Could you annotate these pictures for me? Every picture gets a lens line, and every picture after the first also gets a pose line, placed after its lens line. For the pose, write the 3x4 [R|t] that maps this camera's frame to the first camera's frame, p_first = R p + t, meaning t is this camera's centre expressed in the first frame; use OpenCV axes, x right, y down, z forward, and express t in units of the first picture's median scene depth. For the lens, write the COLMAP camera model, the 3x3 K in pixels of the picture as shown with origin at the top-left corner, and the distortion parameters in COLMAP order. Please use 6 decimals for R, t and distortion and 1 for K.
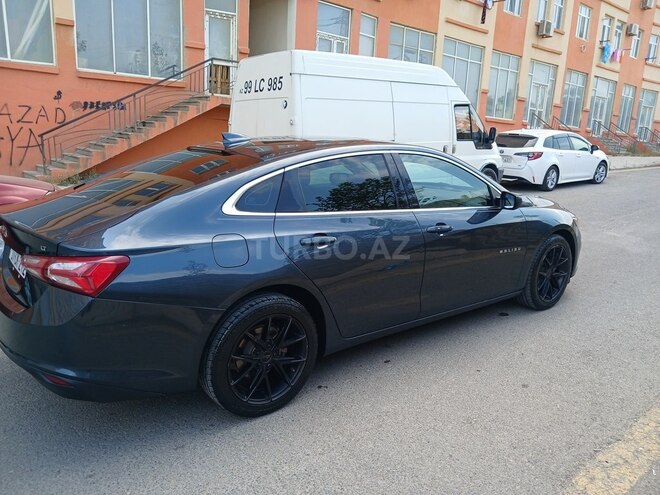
lens RADIAL K [[524.2, 0, 336.5], [0, 524.2, 249.0], [0, 0, 1]] dist [0.004682, 0.008157]
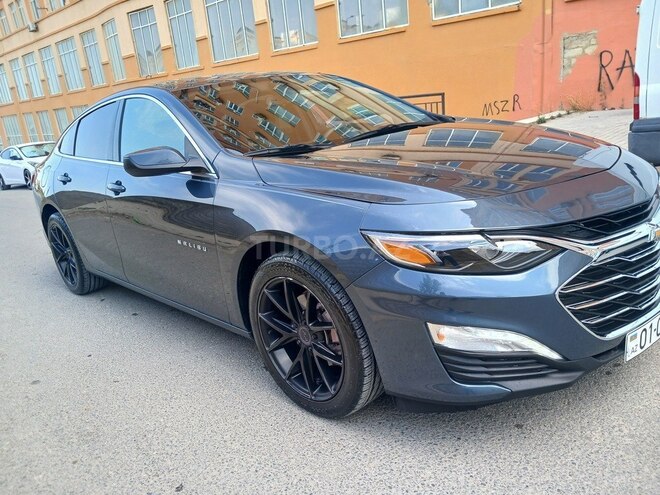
lens RADIAL K [[522.3, 0, 325.3], [0, 522.3, 246.8], [0, 0, 1]] dist [-0.005139, 0.002938]
pose [[0.080272, 0.232369, -0.969309, 0.292077], [-0.096153, 0.969718, 0.224505, -0.045996], [0.992125, 0.075180, 0.100184, 0.342920]]
